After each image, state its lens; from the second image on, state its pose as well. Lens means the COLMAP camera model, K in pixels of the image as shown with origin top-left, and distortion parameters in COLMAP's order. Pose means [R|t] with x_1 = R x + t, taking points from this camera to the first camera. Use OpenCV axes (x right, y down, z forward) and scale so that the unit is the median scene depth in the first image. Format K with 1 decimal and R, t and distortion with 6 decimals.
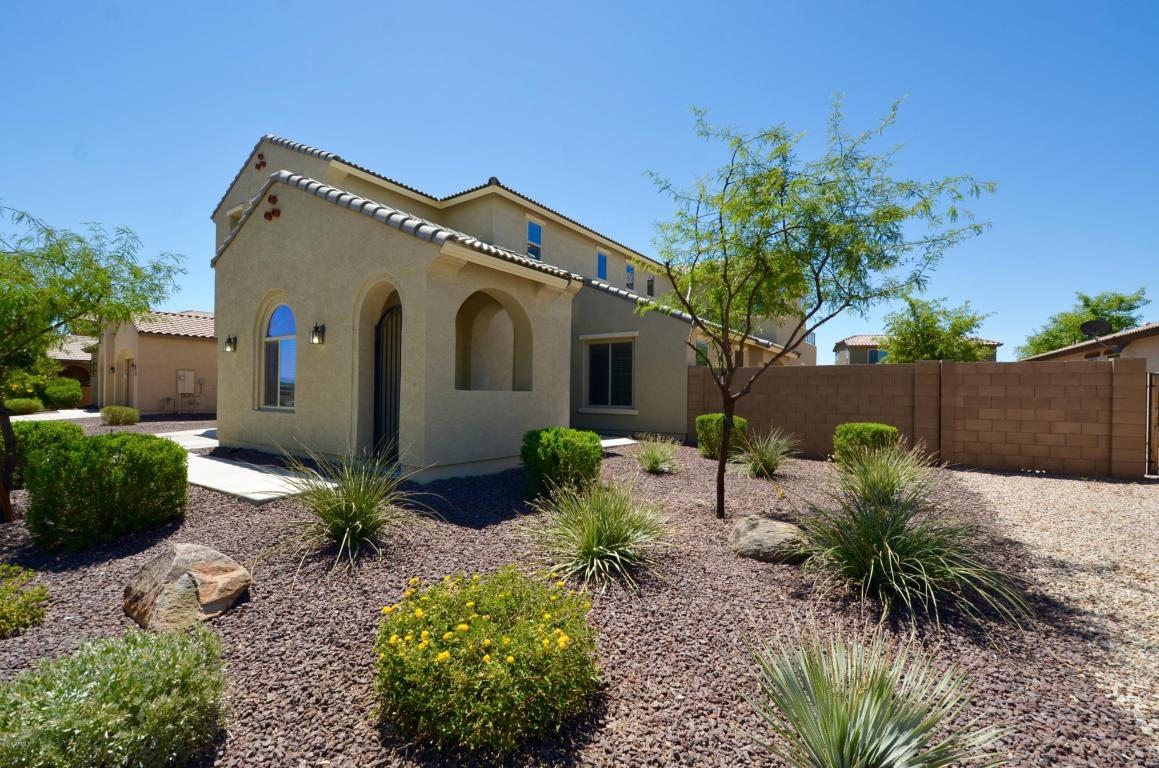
lens RADIAL K [[507.6, 0, 584.2], [0, 507.6, 393.9], [0, 0, 1]] dist [0.000798, -0.000013]
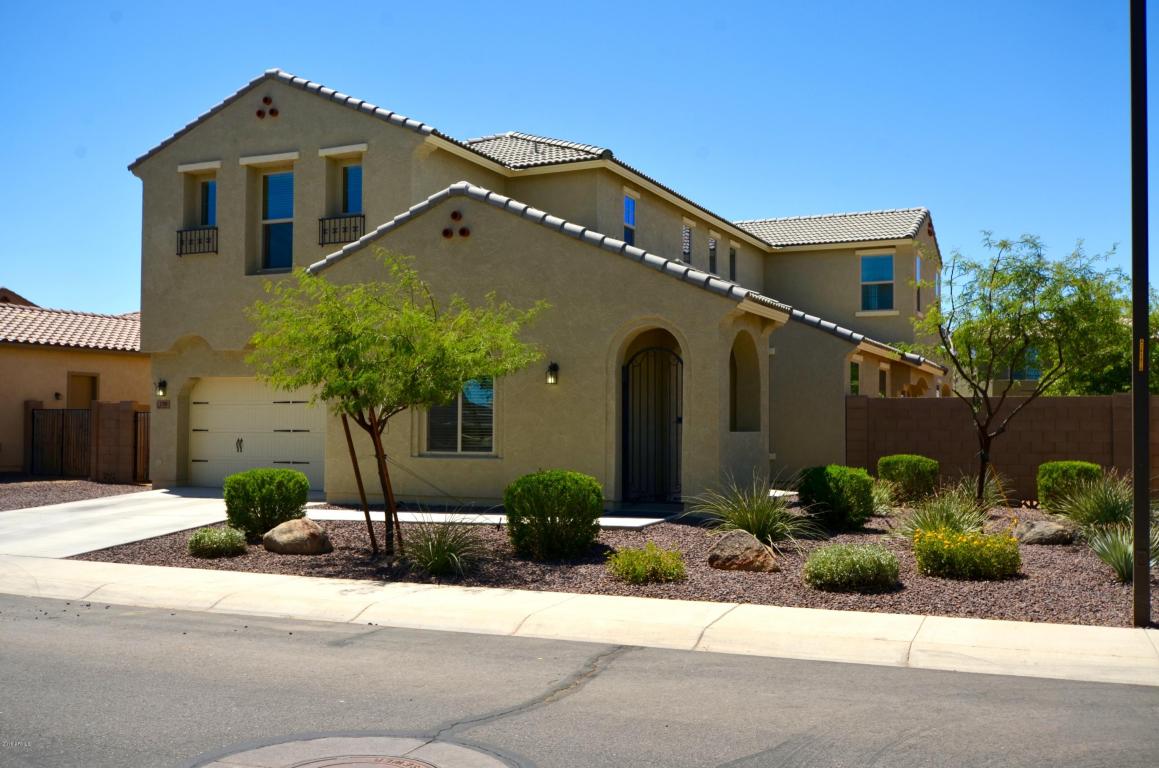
lens RADIAL K [[1209.5, 0, 579.5], [0, 1209.5, 384.0], [0, 0, 1]] dist [-0.011802, -0.012468]
pose [[0.981653, -0.002561, 0.190659, -0.759344], [0.009219, 0.999378, -0.034043, -0.017612], [-0.190454, 0.035176, 0.981066, -1.022235]]
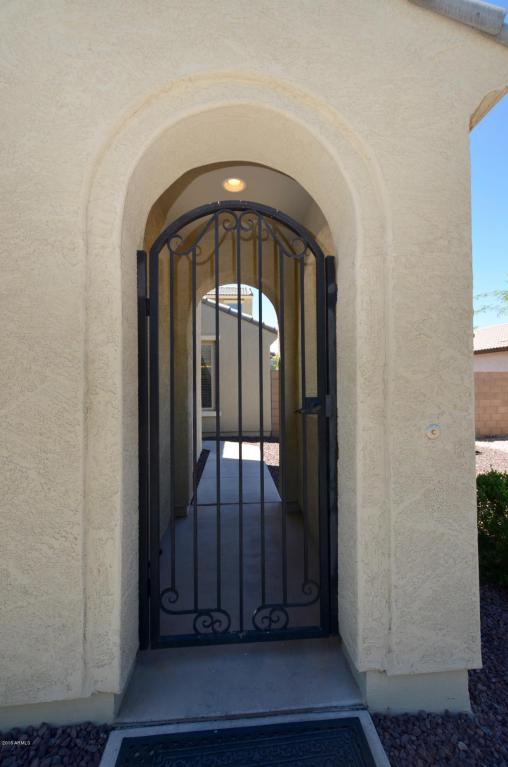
lens RADIAL K [[335.9, 0, 254.0], [0, 335.9, 383.5], [0, 0, 1]] dist [0.000798, -0.000013]
pose [[0.781043, -0.013742, 0.624326, -0.400078], [0.014646, 0.999886, 0.003686, -0.037626], [-0.624306, 0.006265, 0.781155, 0.630506]]
